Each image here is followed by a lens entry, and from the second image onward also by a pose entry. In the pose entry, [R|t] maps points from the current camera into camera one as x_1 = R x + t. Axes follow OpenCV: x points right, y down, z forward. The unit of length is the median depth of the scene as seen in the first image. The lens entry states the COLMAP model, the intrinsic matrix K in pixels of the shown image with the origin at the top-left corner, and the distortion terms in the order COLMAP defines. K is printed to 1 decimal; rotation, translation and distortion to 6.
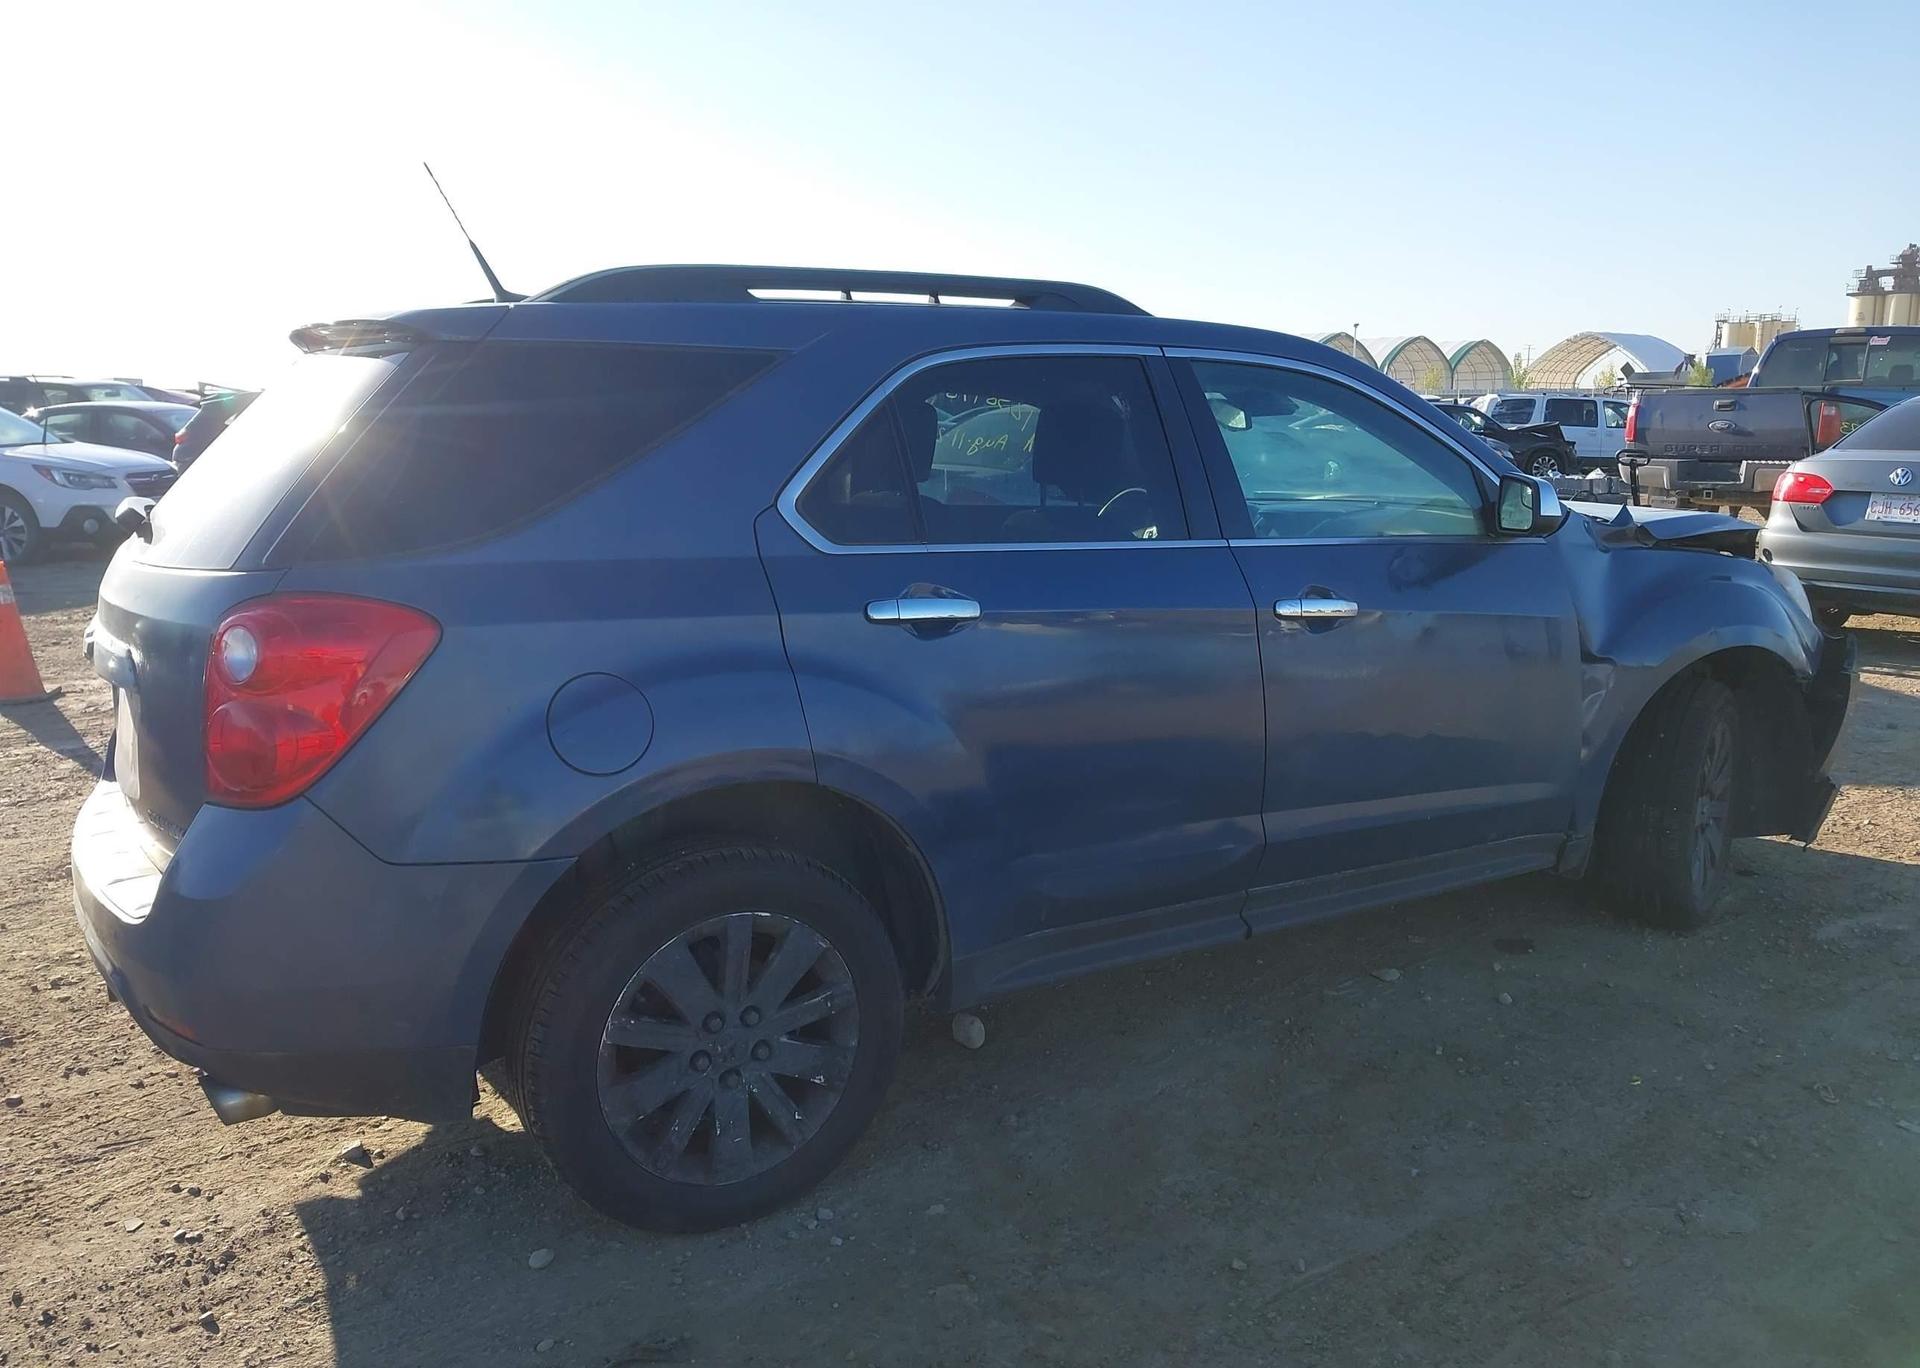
lens RADIAL K [[1507.6, 0, 963.4], [0, 1507.6, 729.9], [0, 0, 1]] dist [0.032487, -0.046023]
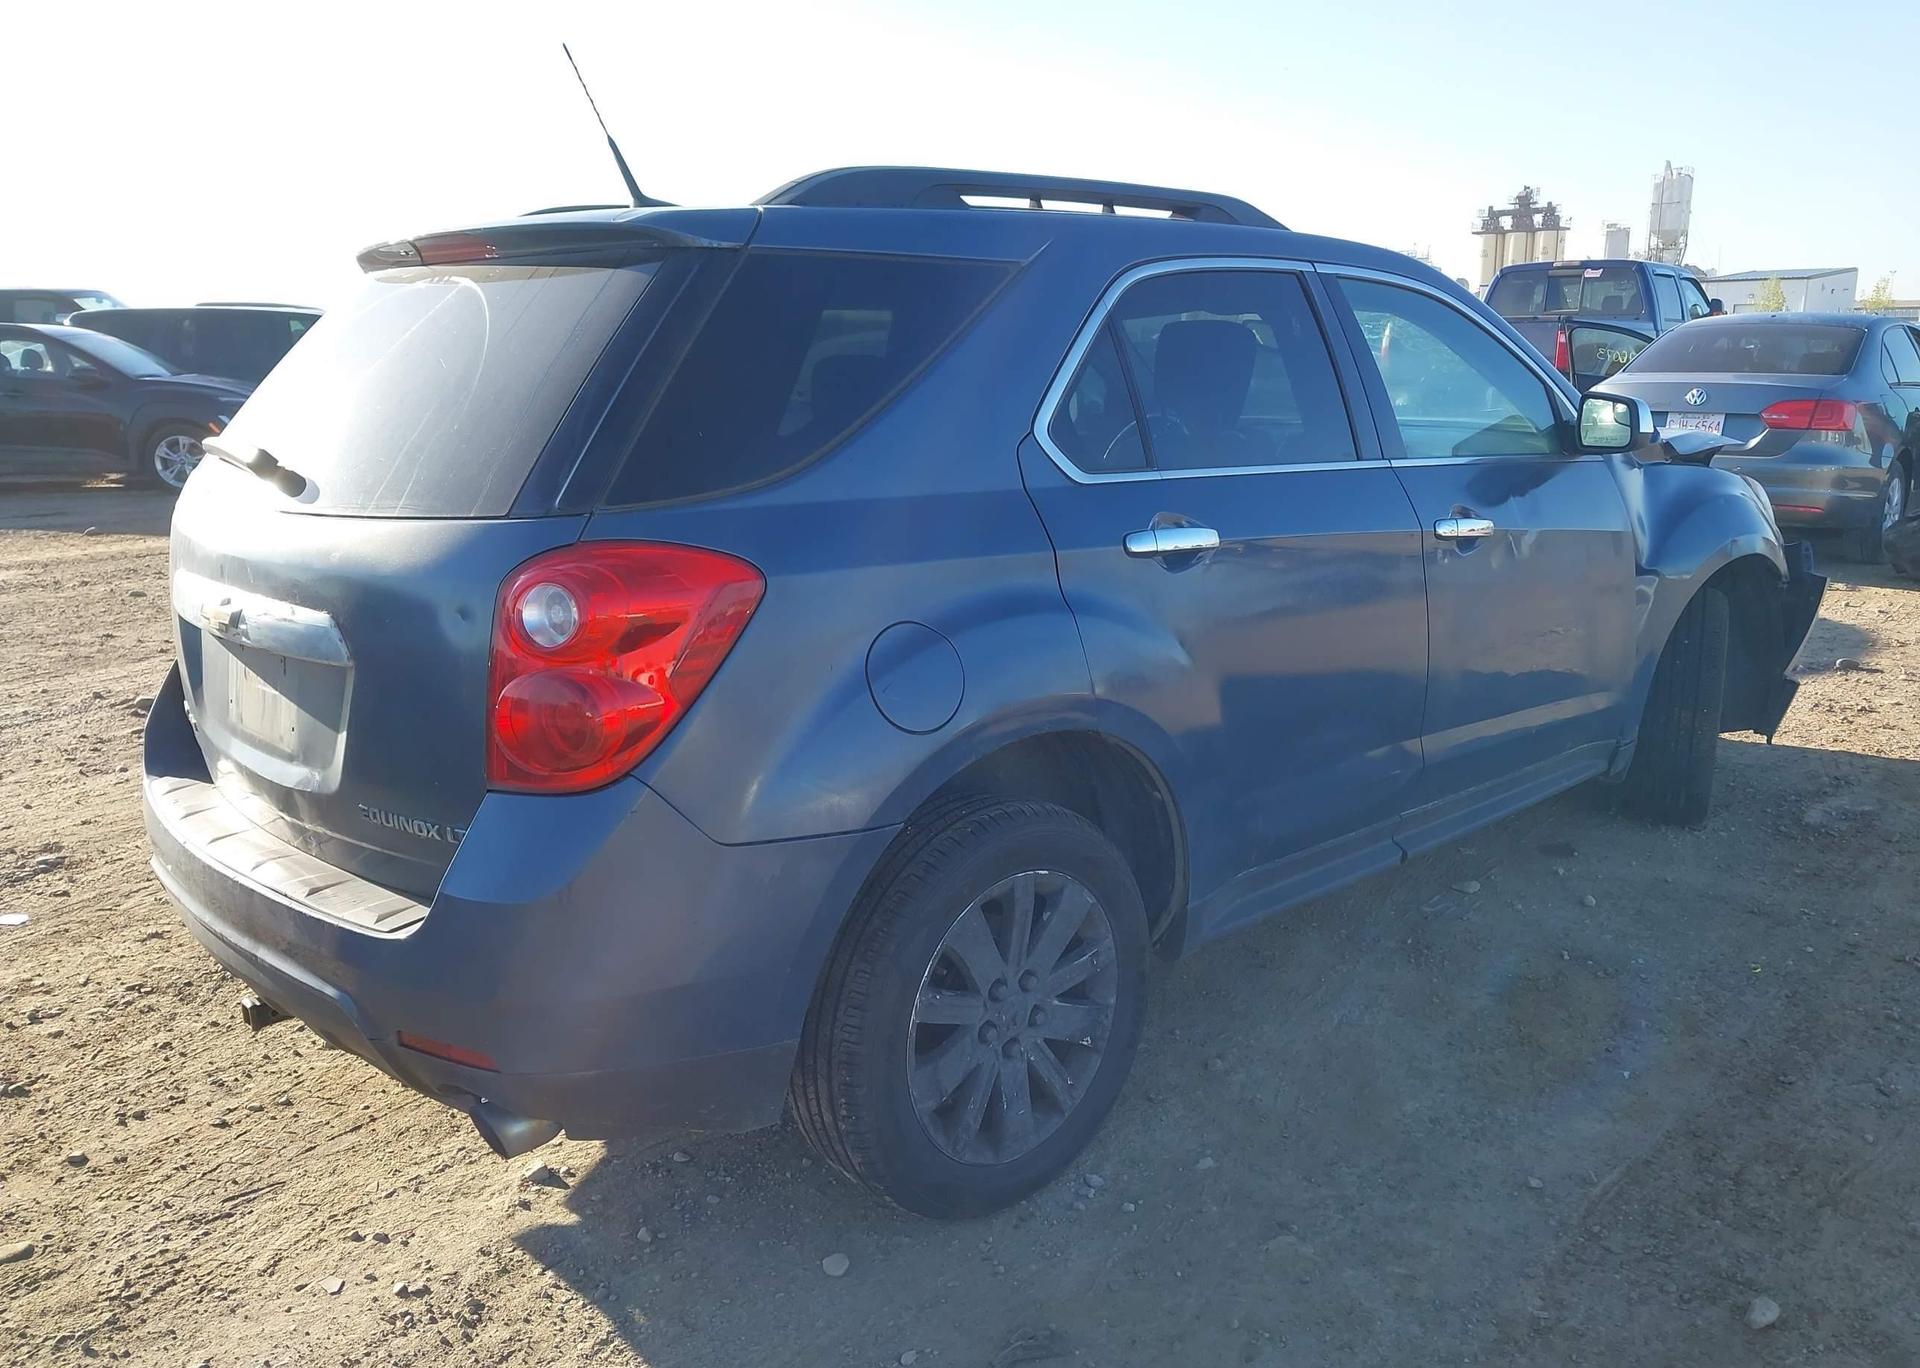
lens RADIAL K [[1507.6, 0, 963.4], [0, 1507.6, 729.9], [0, 0, 1]] dist [0.032487, -0.046023]
pose [[0.978491, -0.056203, 0.198483, -0.337547], [0.048061, 0.997803, 0.045609, -0.010090], [-0.200611, -0.035089, 0.979042, 0.091996]]
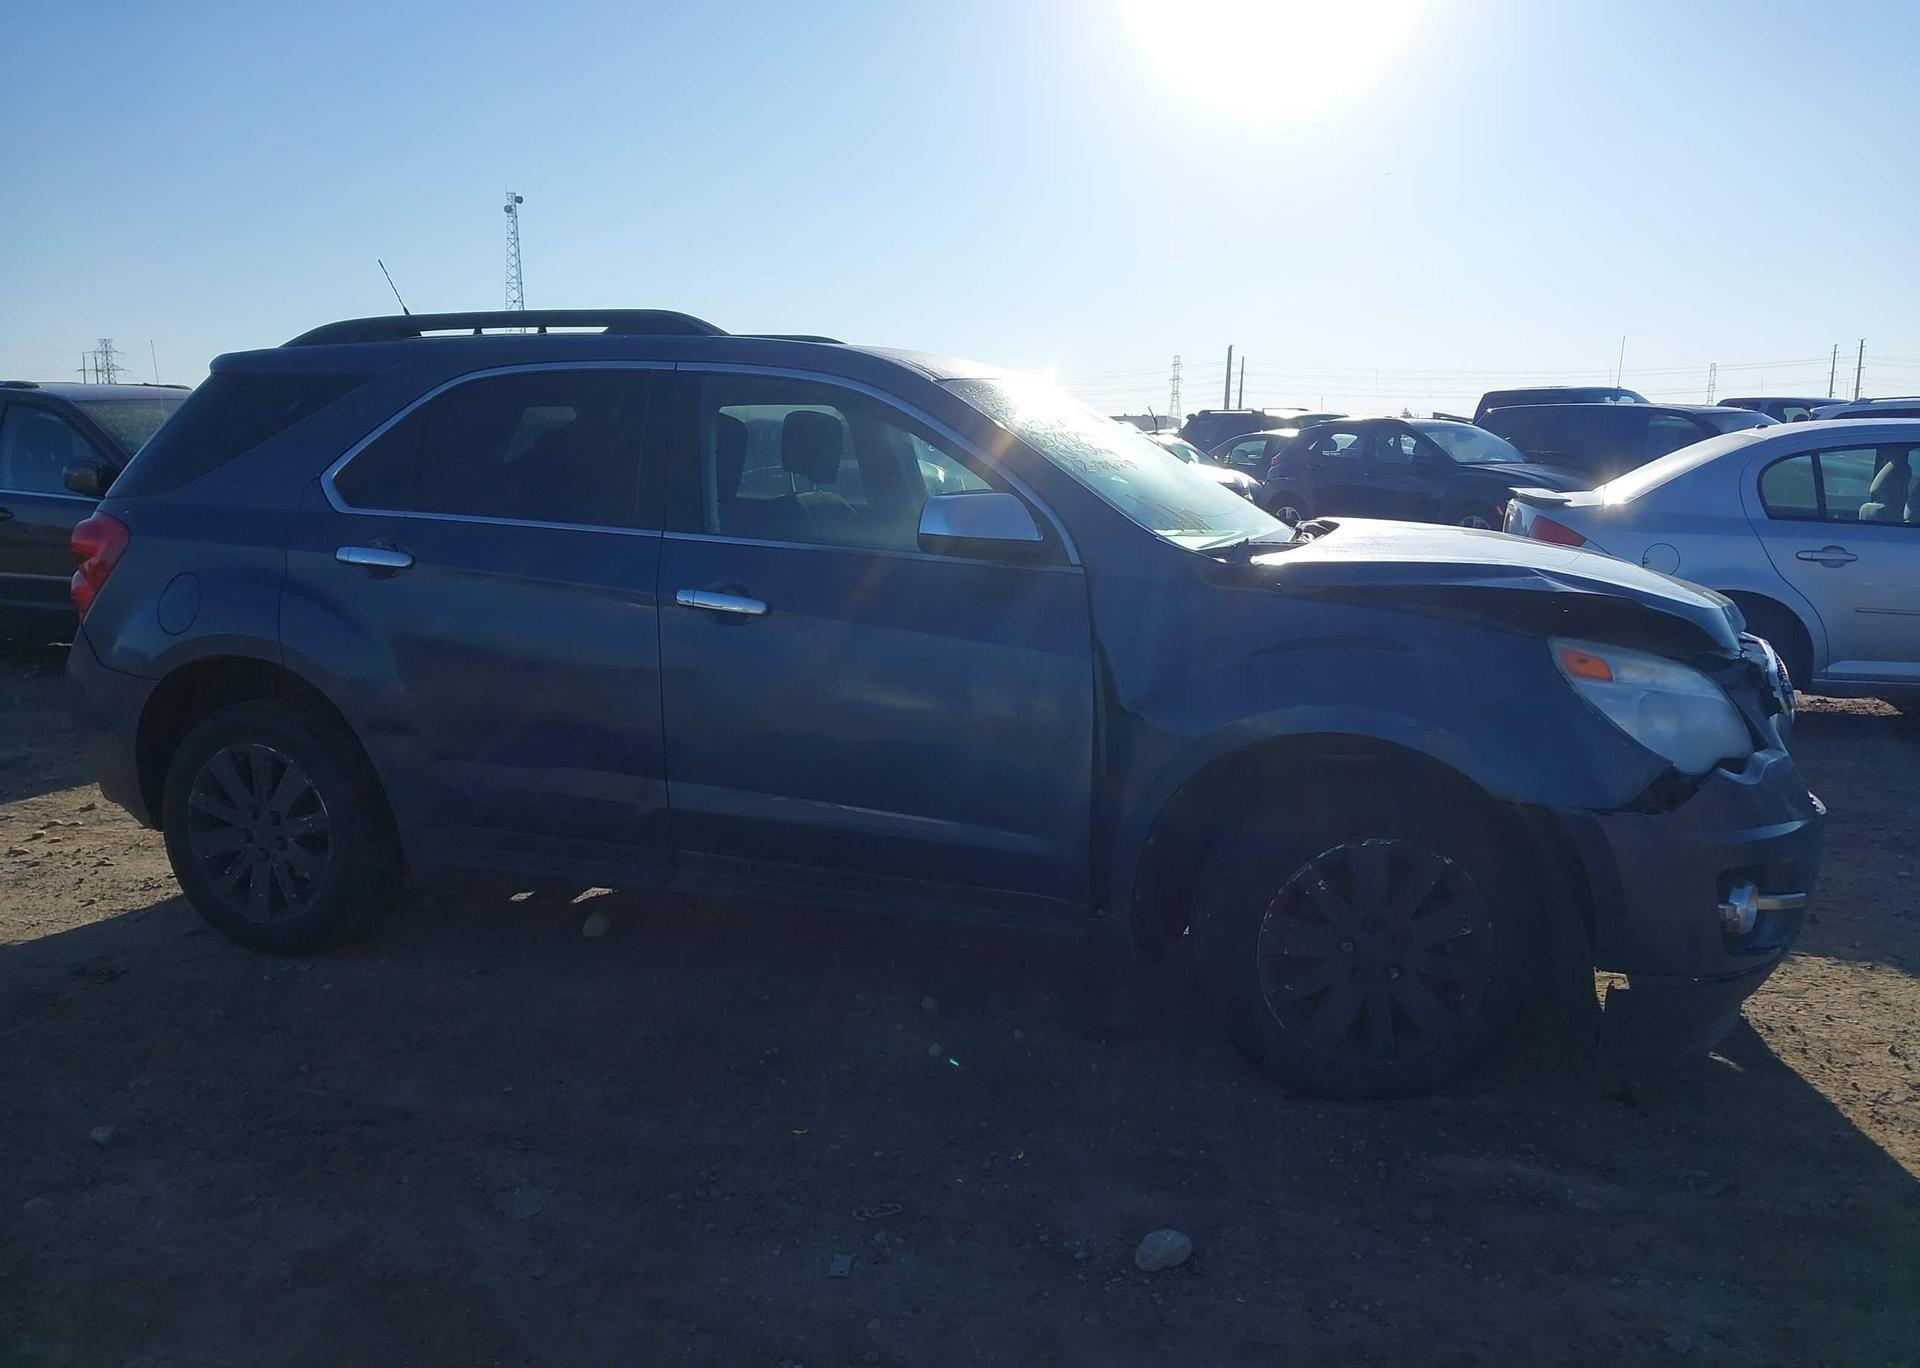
lens RADIAL K [[1515.8, 0, 987.8], [0, 1515.8, 701.1], [0, 0, 1]] dist [-0.008002, -0.010221]
pose [[0.652901, 0.146621, -0.743117, 1.334039], [-0.170961, 0.984295, 0.044001, -0.103547], [0.737897, 0.098316, 0.667714, 0.486158]]
